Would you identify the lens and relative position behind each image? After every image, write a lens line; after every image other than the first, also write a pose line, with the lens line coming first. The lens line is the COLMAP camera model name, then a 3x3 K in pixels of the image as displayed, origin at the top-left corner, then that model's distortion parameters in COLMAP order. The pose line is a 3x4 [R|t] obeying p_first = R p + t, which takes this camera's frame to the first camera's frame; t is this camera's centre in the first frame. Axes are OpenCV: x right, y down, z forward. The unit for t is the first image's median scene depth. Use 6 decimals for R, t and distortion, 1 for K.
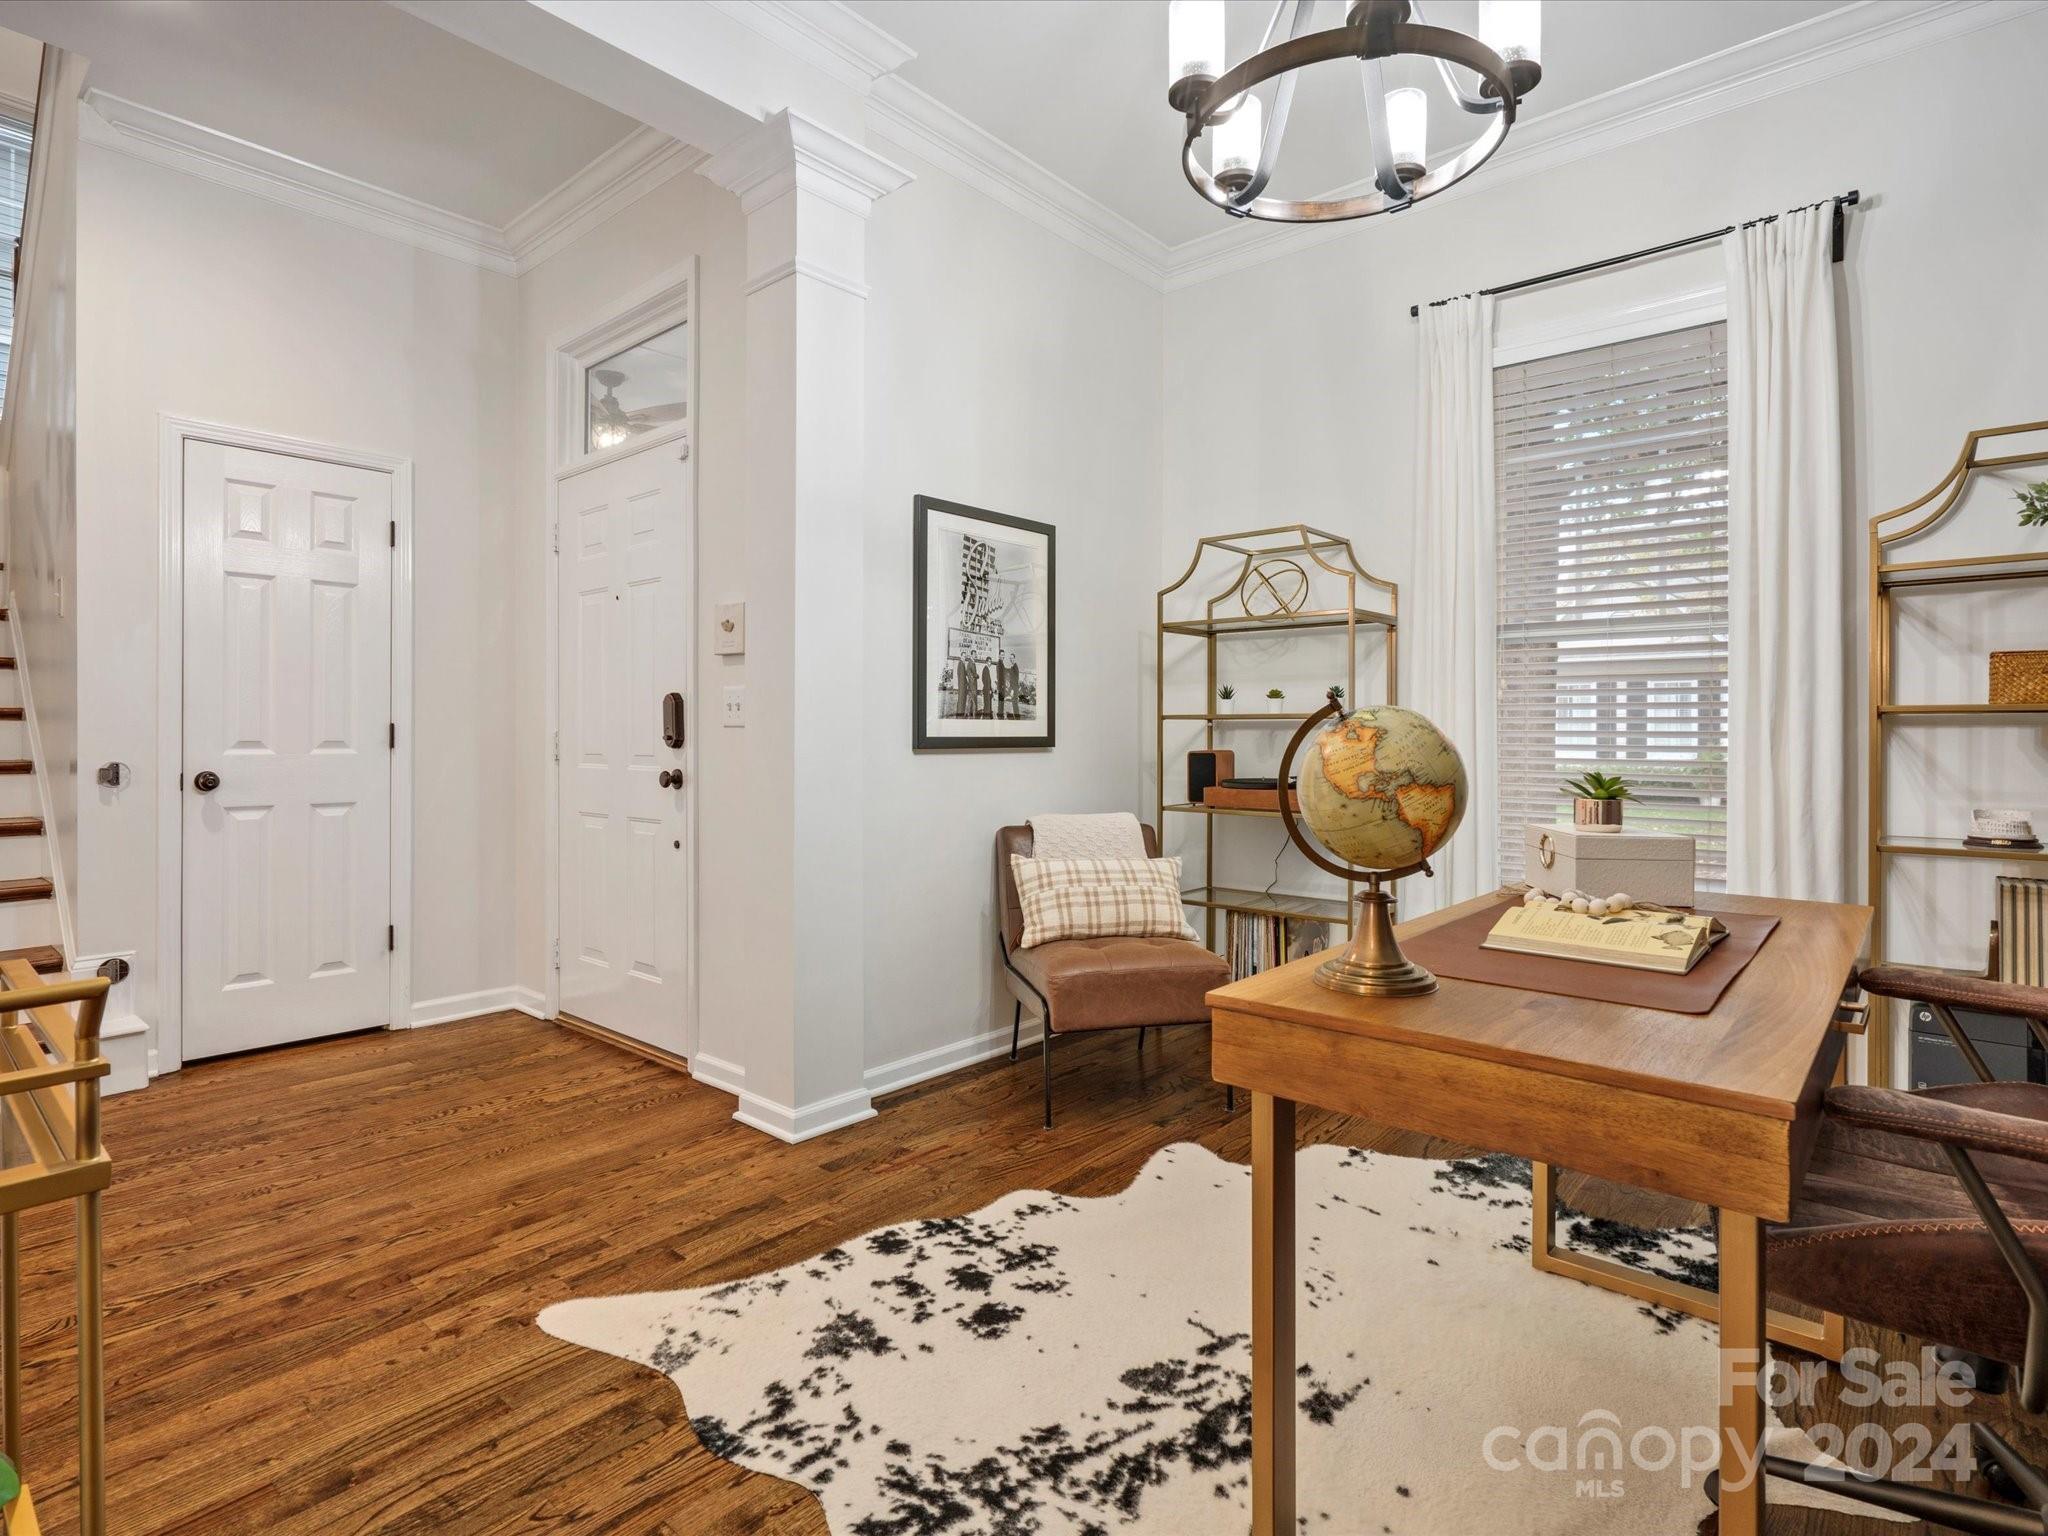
lens RADIAL K [[1036.6, 0, 992.7], [0, 1036.6, 730.8], [0, 0, 1]] dist [-0.010842, 0.000295]
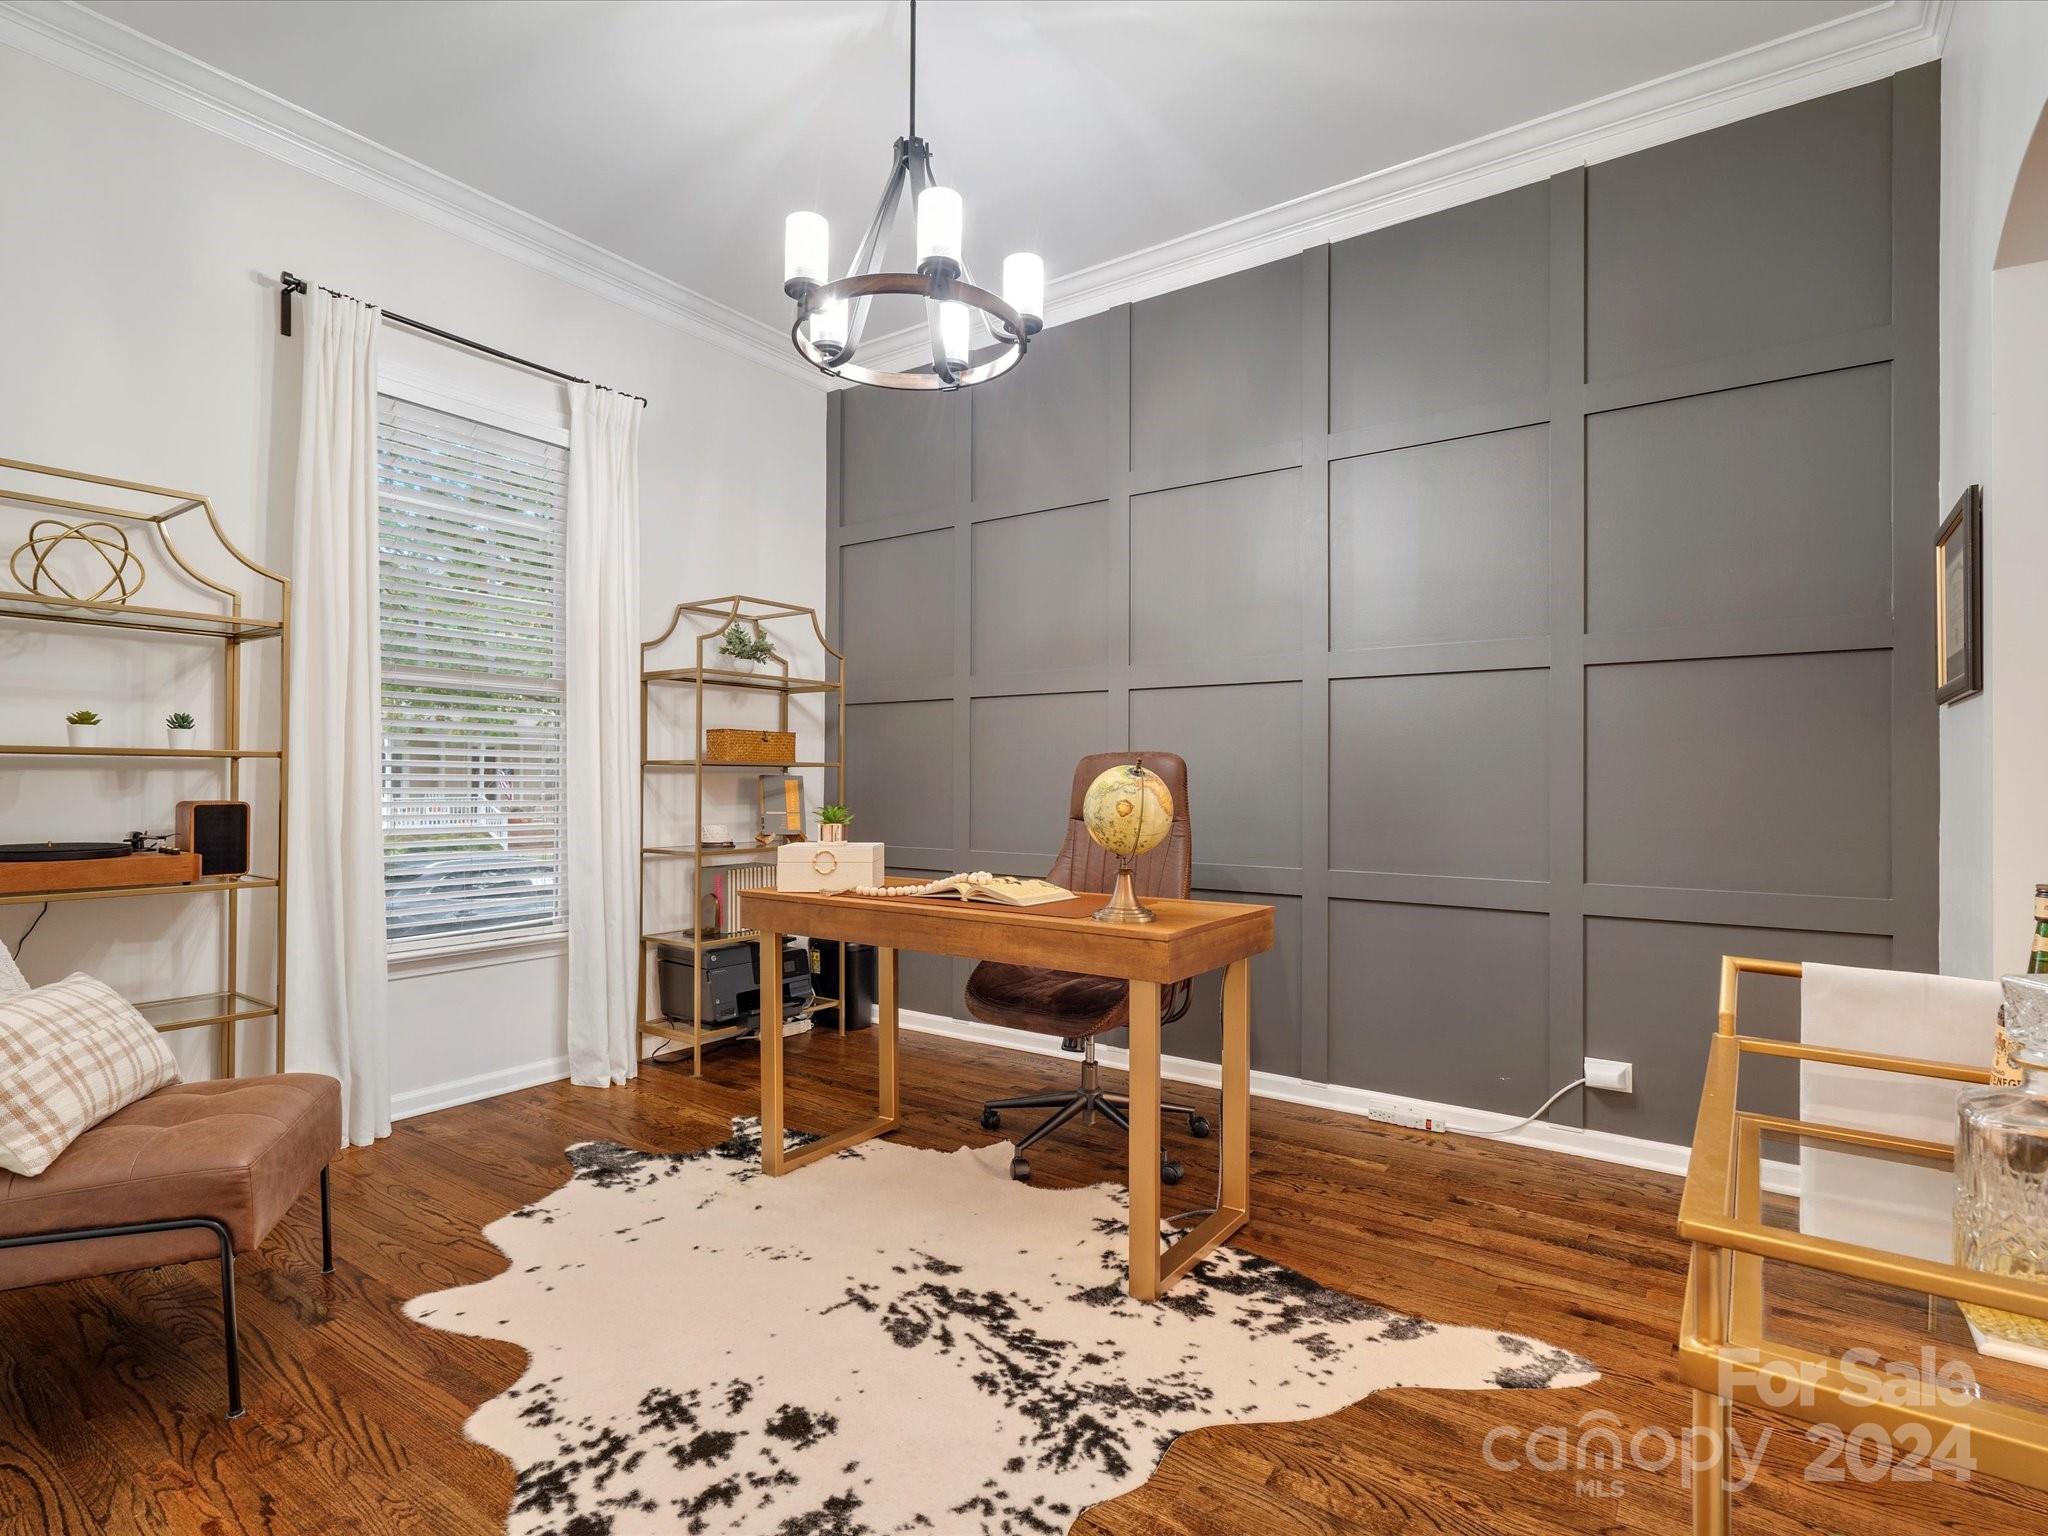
lens RADIAL K [[1036.6, 0, 1022.9], [0, 1036.6, 774.4], [0, 0, 1]] dist [-0.010842, 0.000295]
pose [[-0.117323, 0.002286, 0.993091, -1.044468], [-0.008383, 0.999959, -0.003292, -0.004795], [-0.993058, -0.008712, -0.117299, 1.028260]]
